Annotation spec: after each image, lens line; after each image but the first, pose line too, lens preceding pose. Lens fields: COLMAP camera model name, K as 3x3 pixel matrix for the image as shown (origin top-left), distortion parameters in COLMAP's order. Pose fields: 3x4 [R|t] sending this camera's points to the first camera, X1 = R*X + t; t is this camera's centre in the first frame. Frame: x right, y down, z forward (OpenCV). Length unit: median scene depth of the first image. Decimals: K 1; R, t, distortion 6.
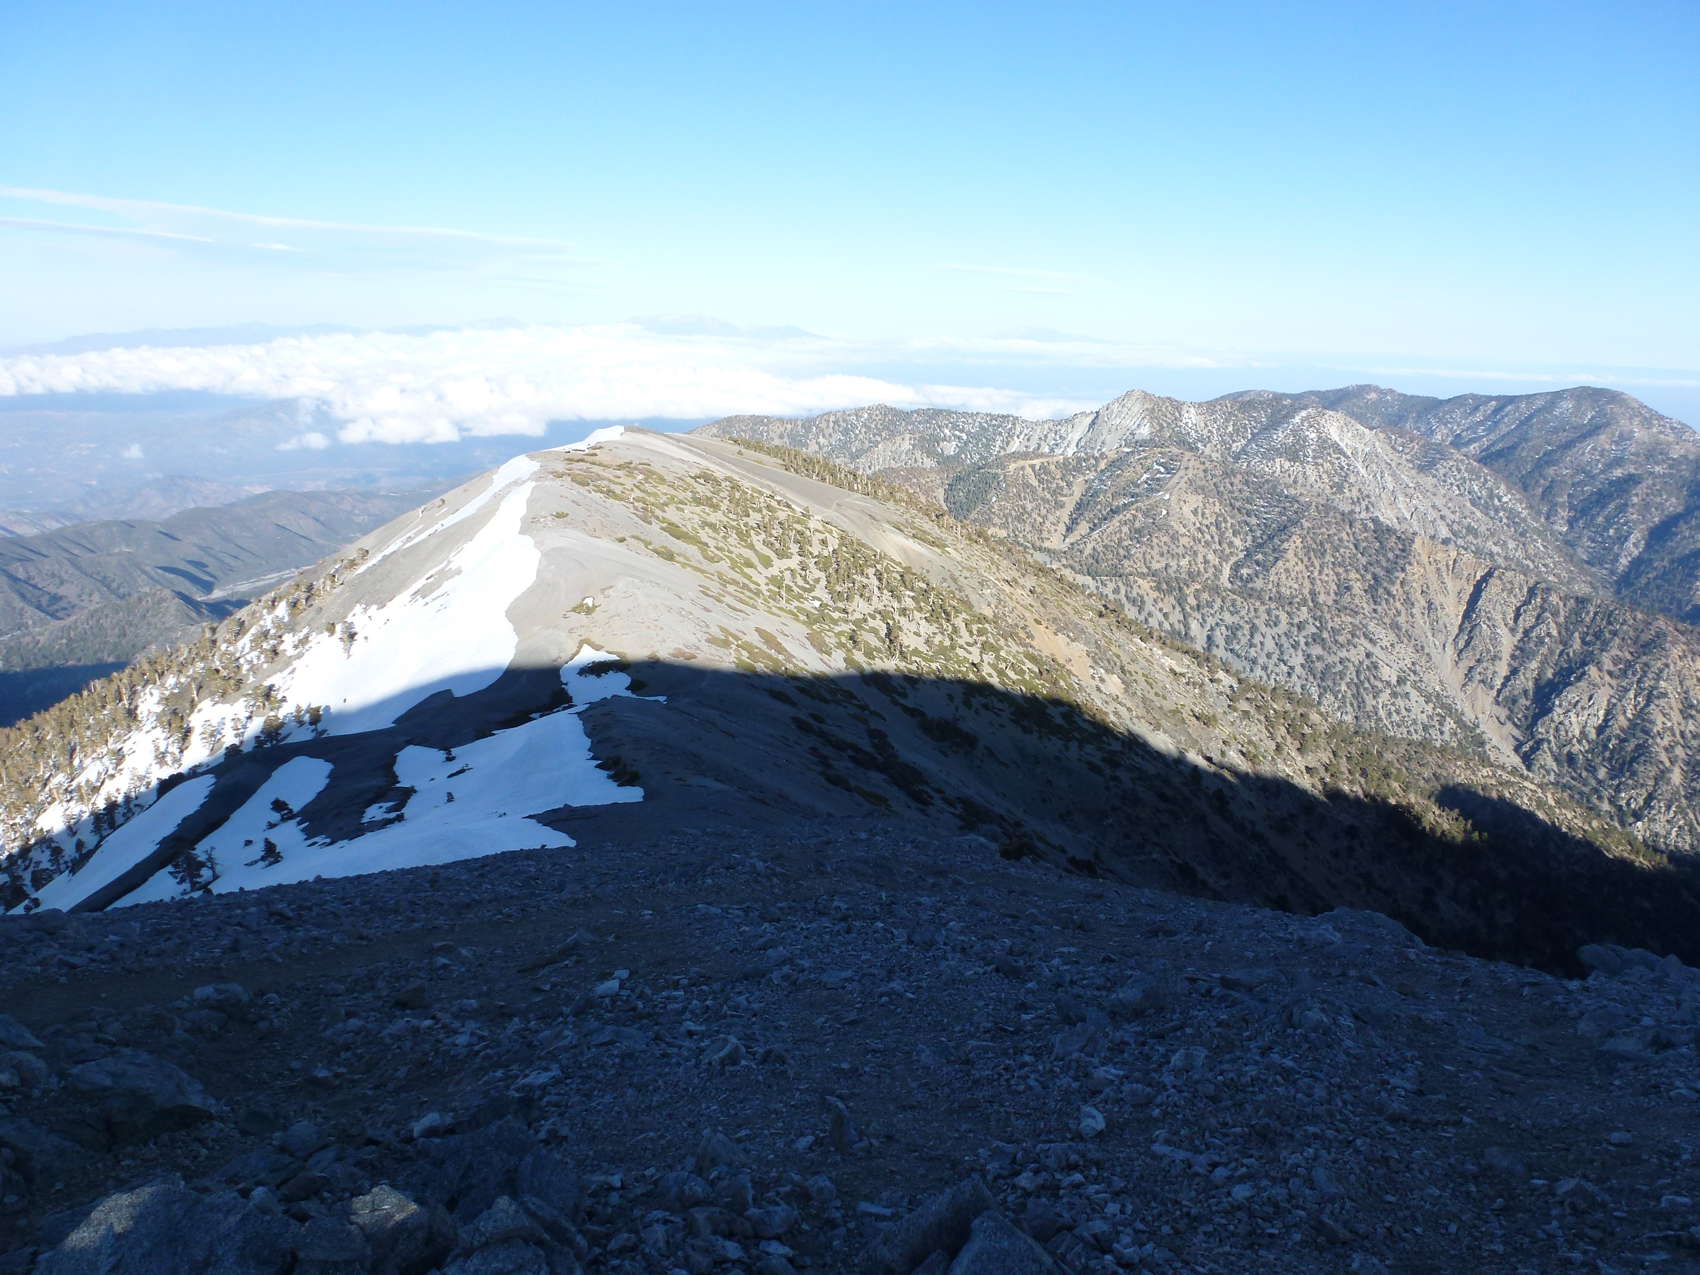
lens RADIAL K [[1209.6, 0, 849.4], [0, 1209.6, 642.3], [0, 0, 1]] dist [-0.058213, 0.015490]
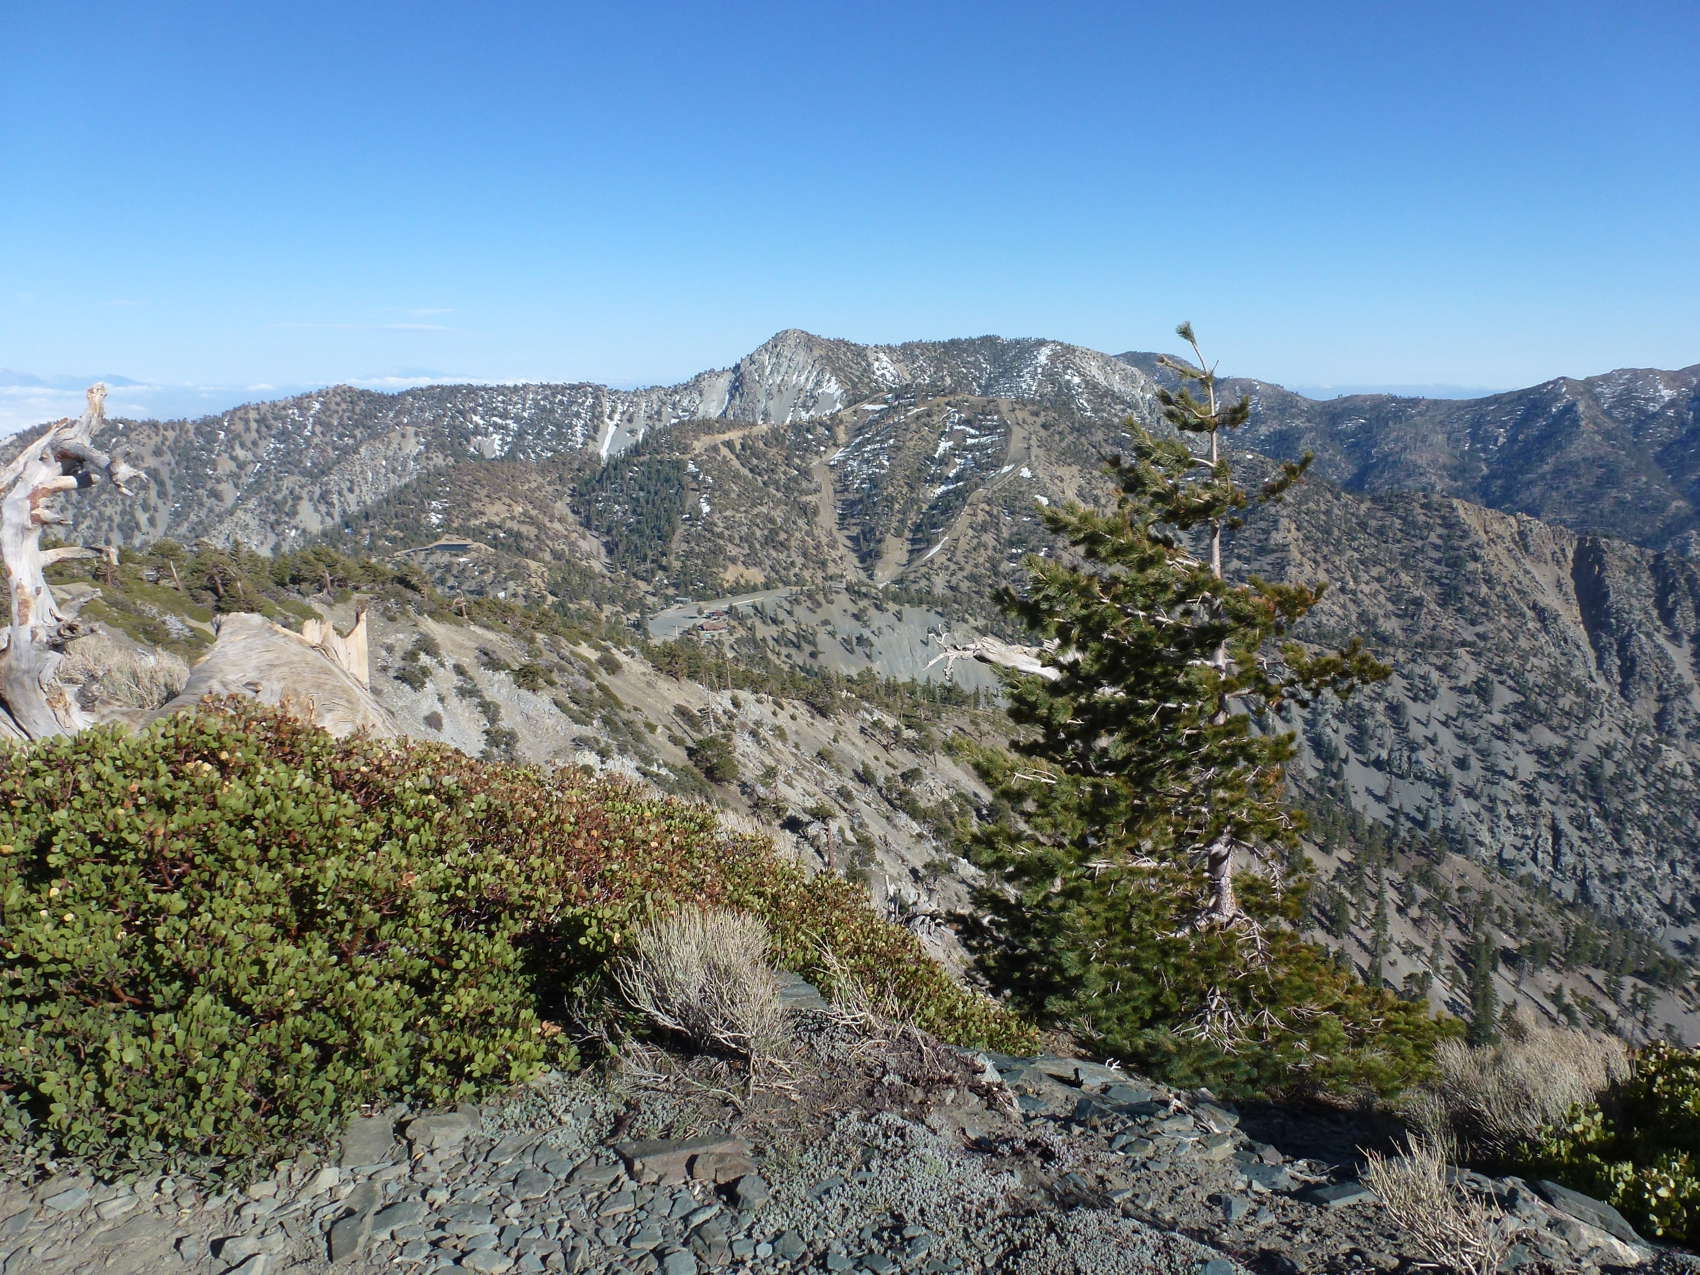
lens RADIAL K [[1209.6, 0, 855.1], [0, 1209.6, 631.6], [0, 0, 1]] dist [-0.058213, 0.015490]
pose [[0.876182, -0.131914, 0.463577, -0.044550], [0.150047, 0.988676, -0.002263, -0.047649], [-0.458029, 0.071541, 0.886054, 0.437042]]
